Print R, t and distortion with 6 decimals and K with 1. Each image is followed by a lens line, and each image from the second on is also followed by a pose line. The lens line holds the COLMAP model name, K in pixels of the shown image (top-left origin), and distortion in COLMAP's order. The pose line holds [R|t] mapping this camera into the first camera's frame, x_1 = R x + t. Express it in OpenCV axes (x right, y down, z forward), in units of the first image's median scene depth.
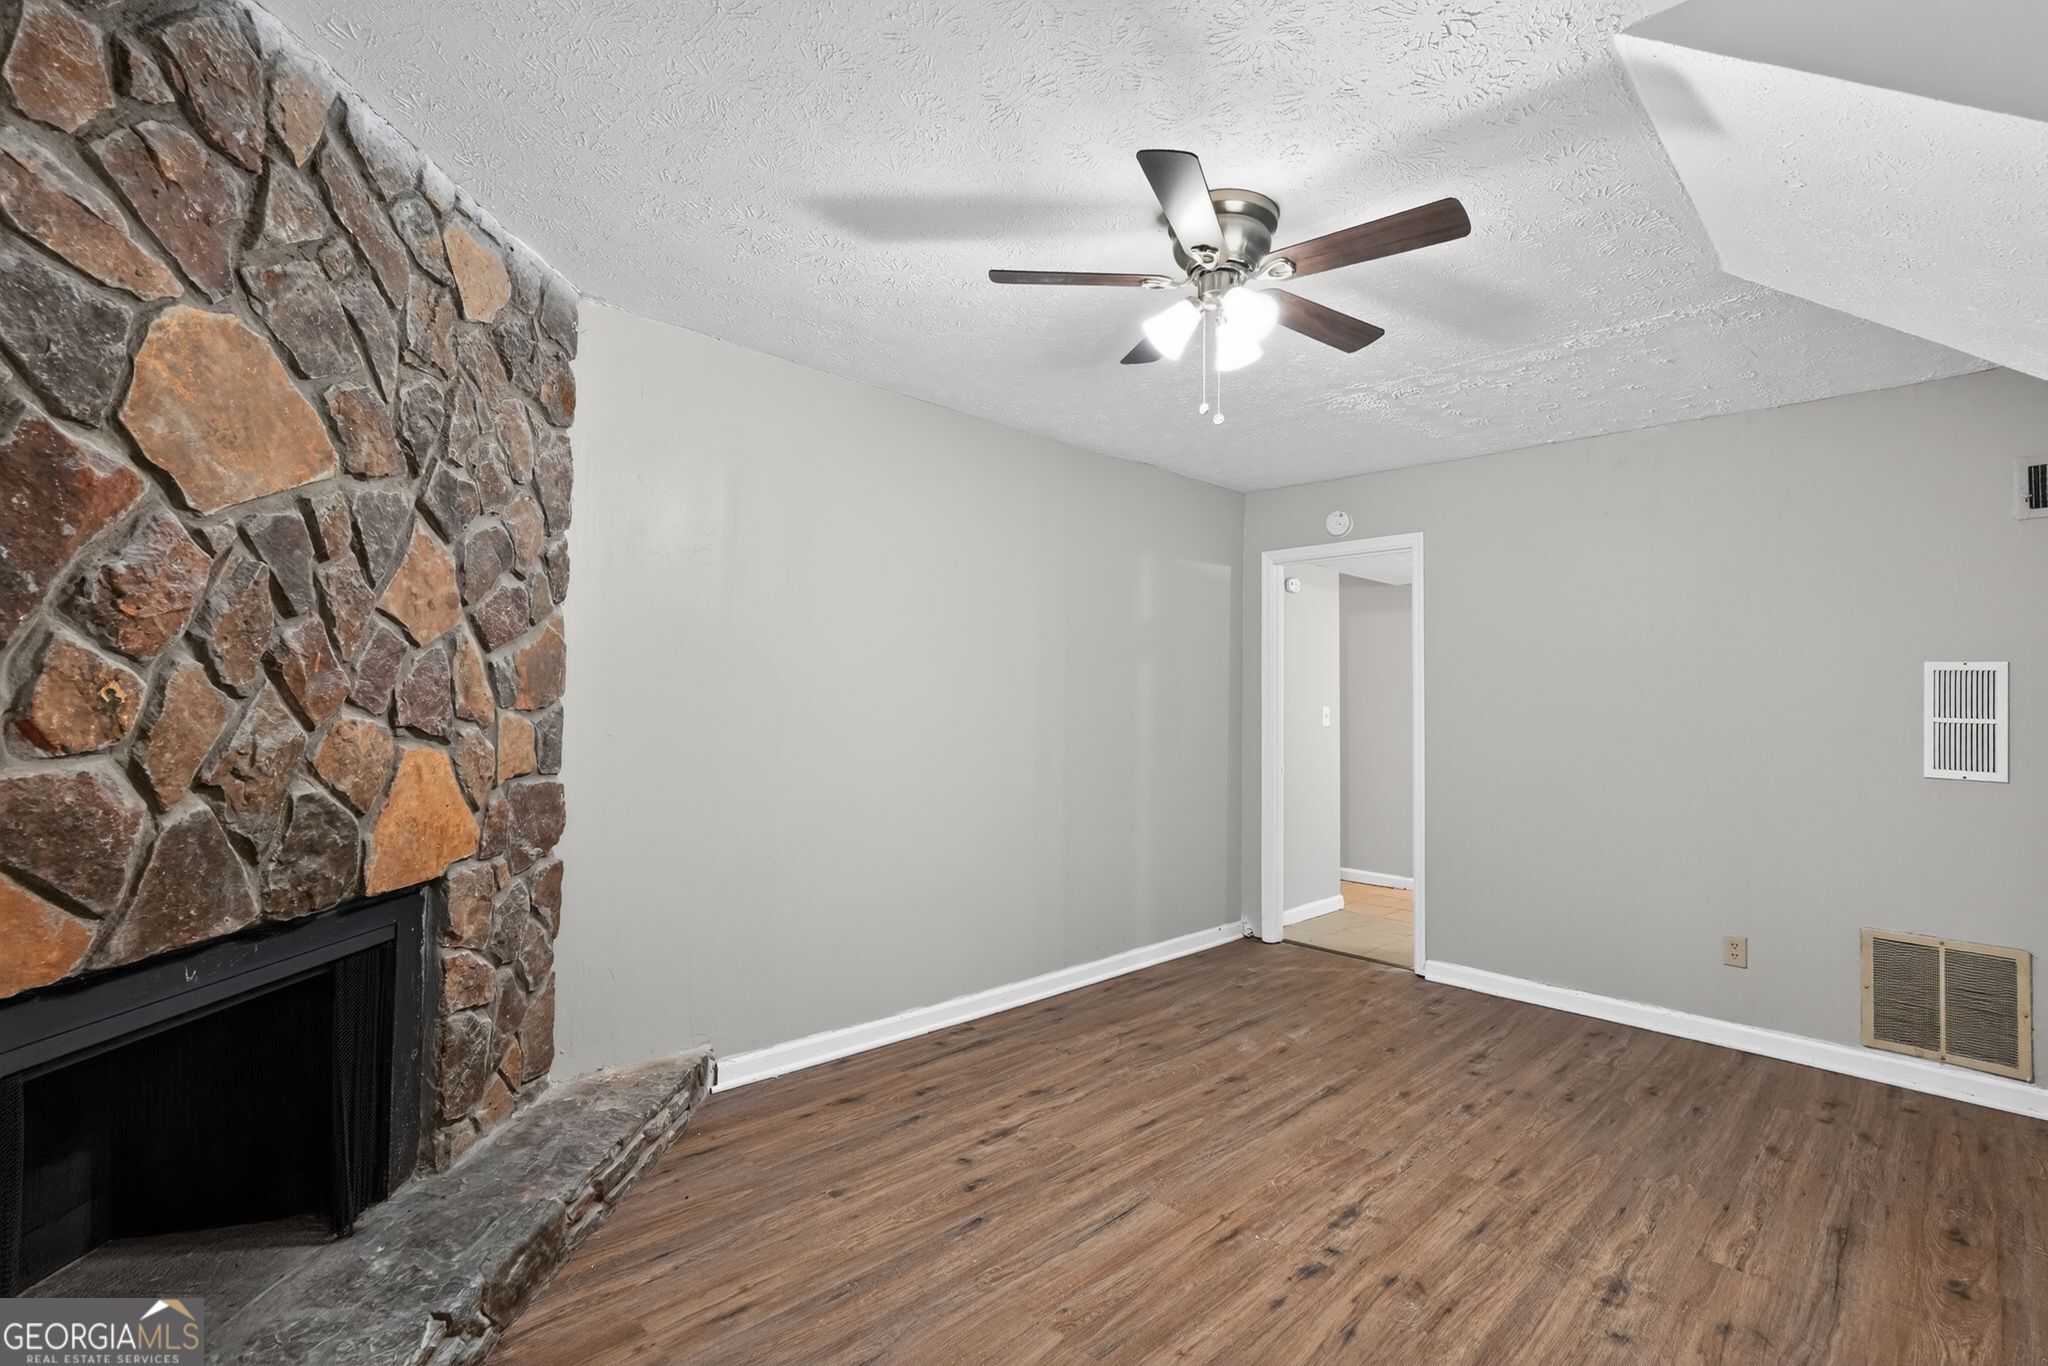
lens RADIAL K [[915.9, 0, 1018.9], [0, 915.9, 680.2], [0, 0, 1]] dist [-0.008459, 0.002093]
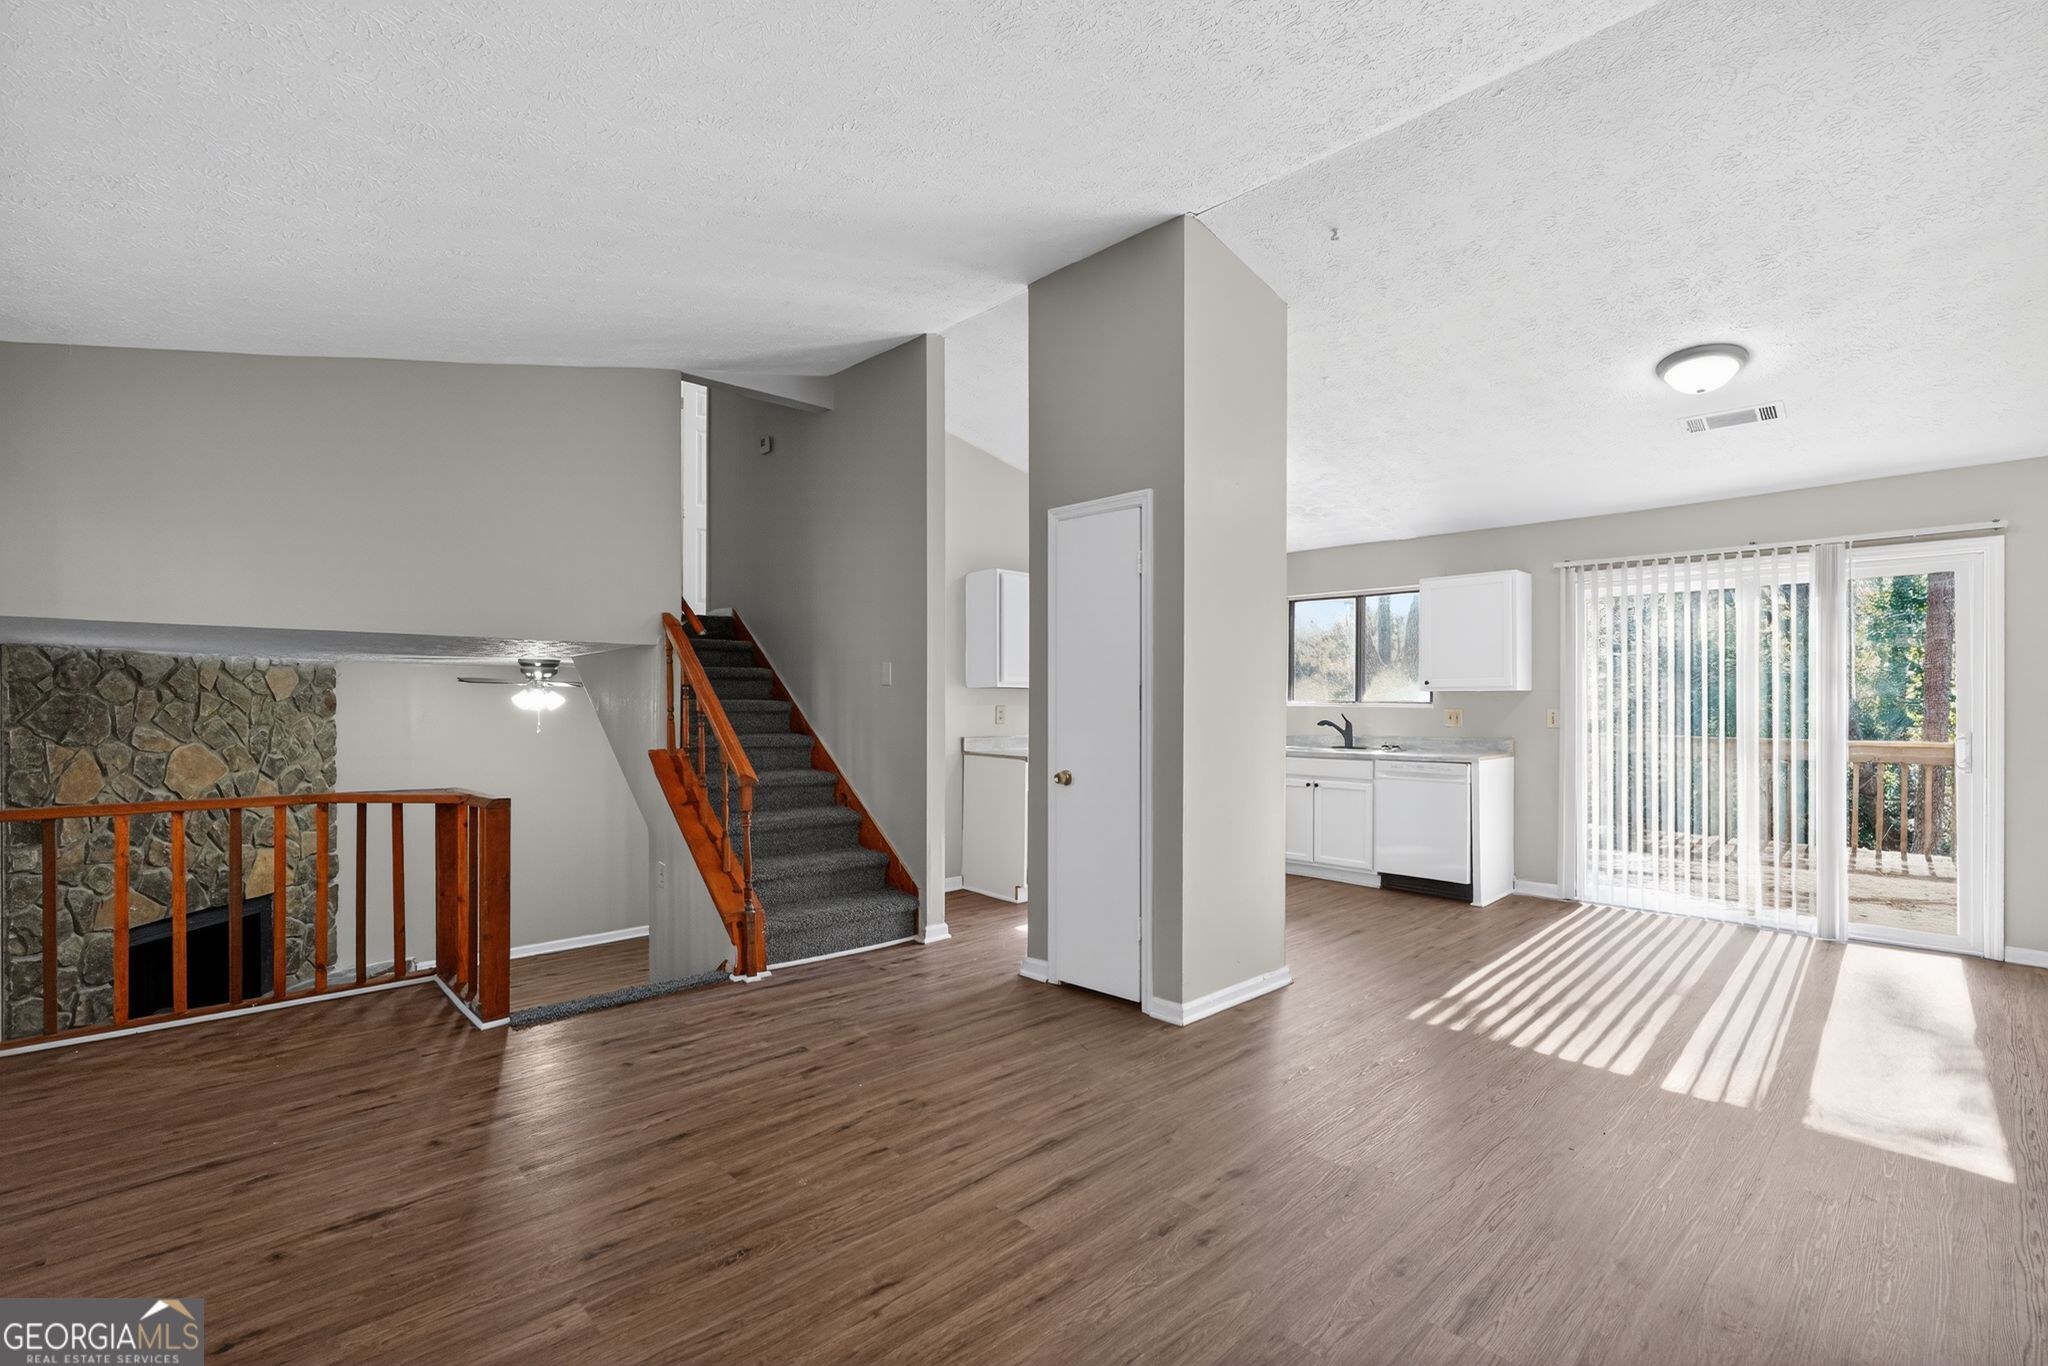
lens RADIAL K [[915.9, 0, 1020.2], [0, 915.9, 702.8], [0, 0, 1]] dist [-0.008459, 0.002093]
pose [[0.999391, -0.024974, -0.024358, 1.966766], [0.025761, 0.999137, 0.032569, -0.456961], [0.023523, -0.033176, 0.999173, -1.982297]]
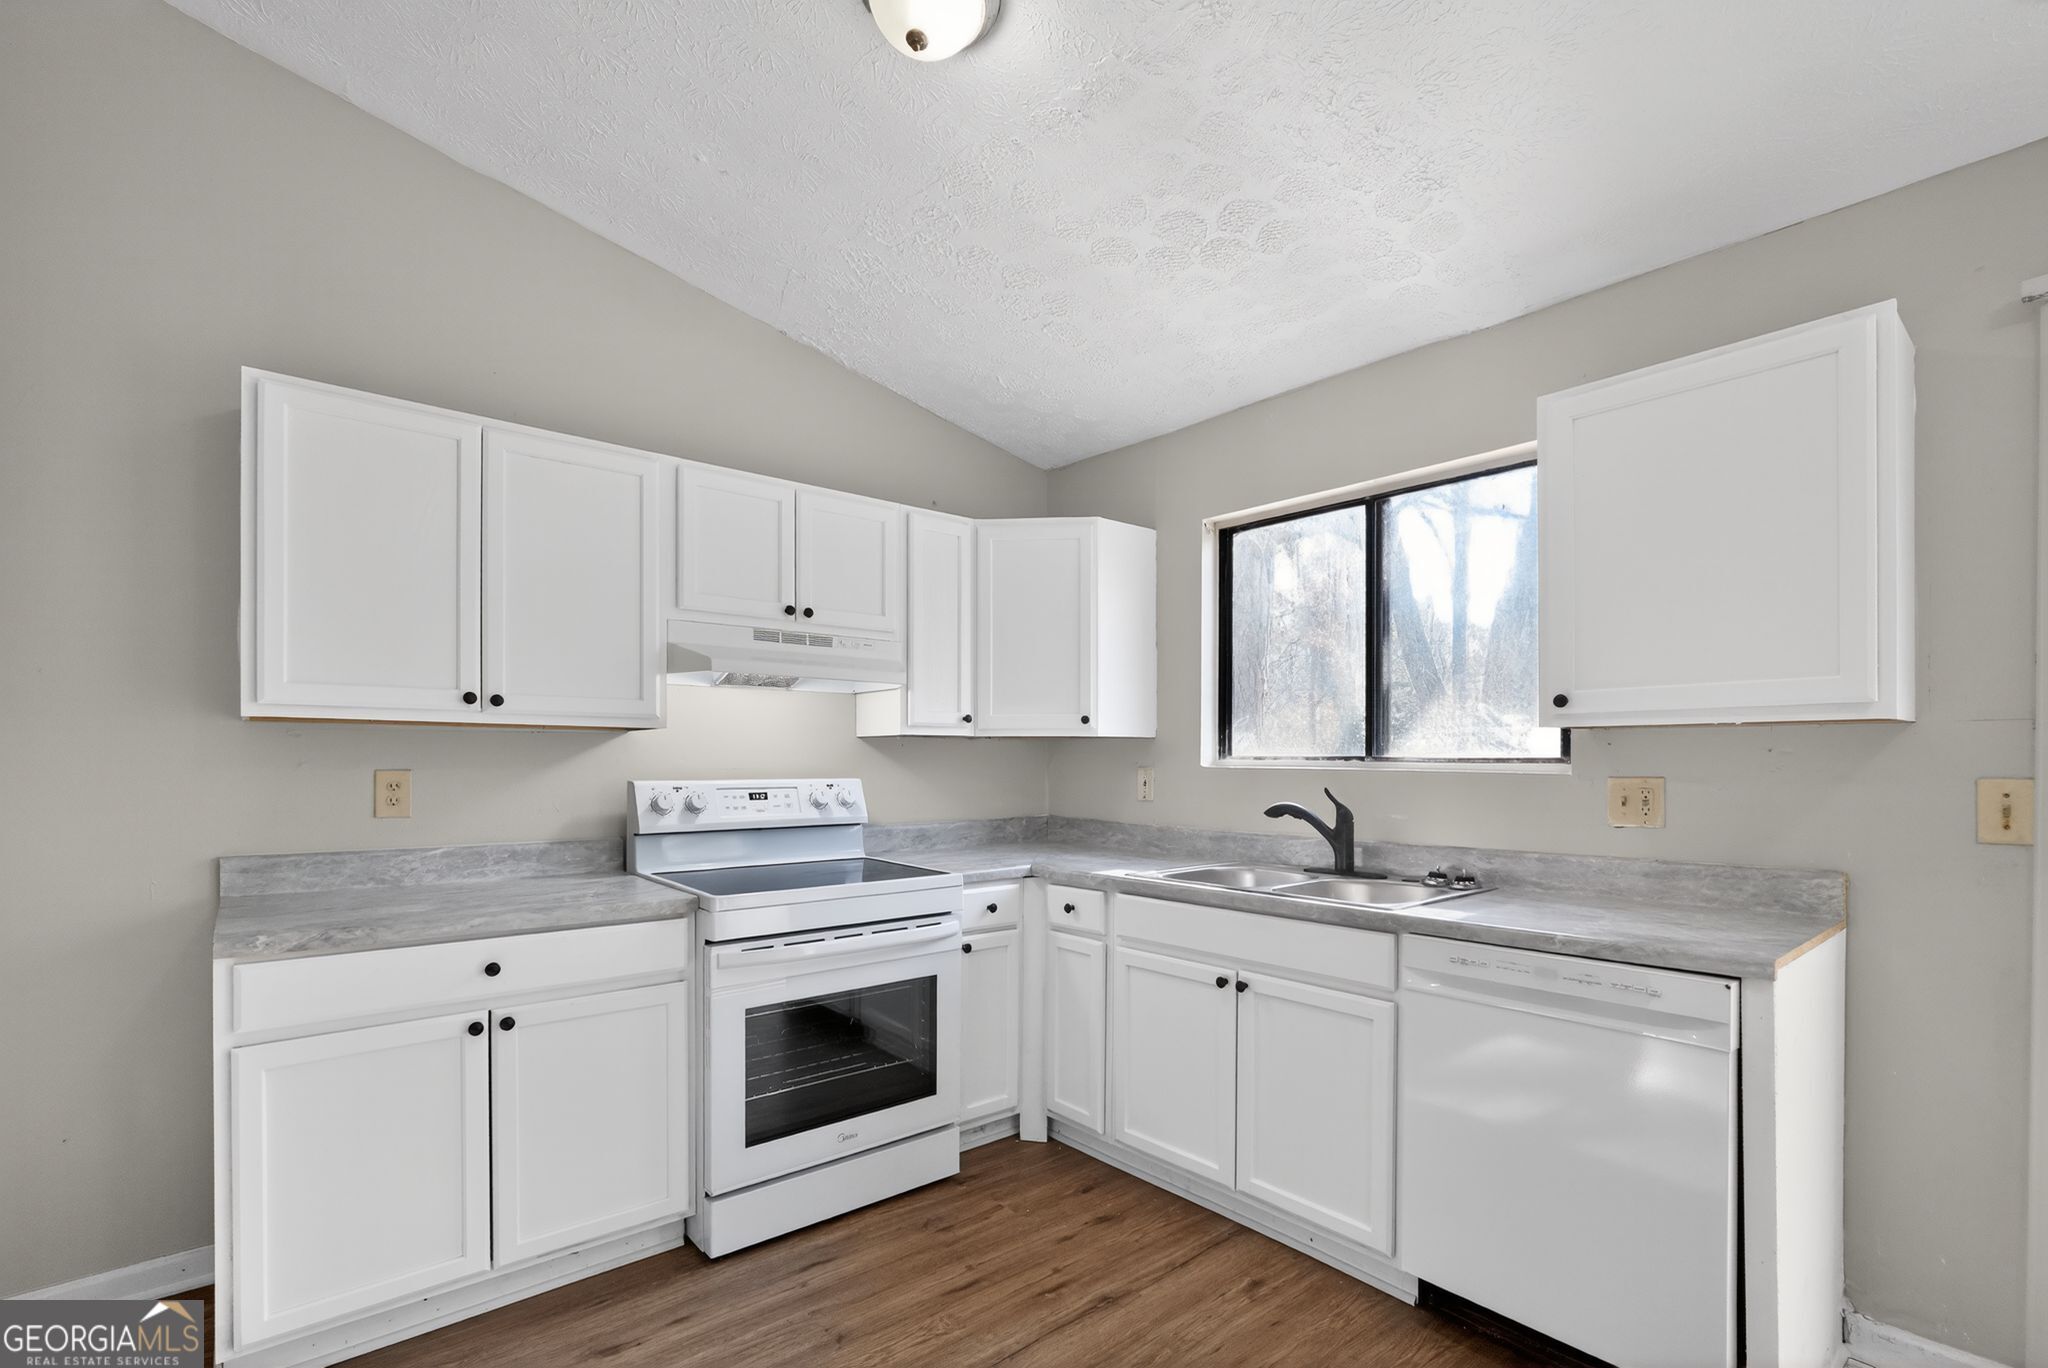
lens RADIAL K [[915.9, 0, 1047.1], [0, 915.9, 775.9], [0, 0, 1]] dist [-0.008459, 0.002093]
pose [[0.996624, -0.028210, -0.077107, 2.774692], [0.031432, 0.998669, 0.040905, -0.360828], [0.075851, -0.043190, 0.996183, 0.077343]]
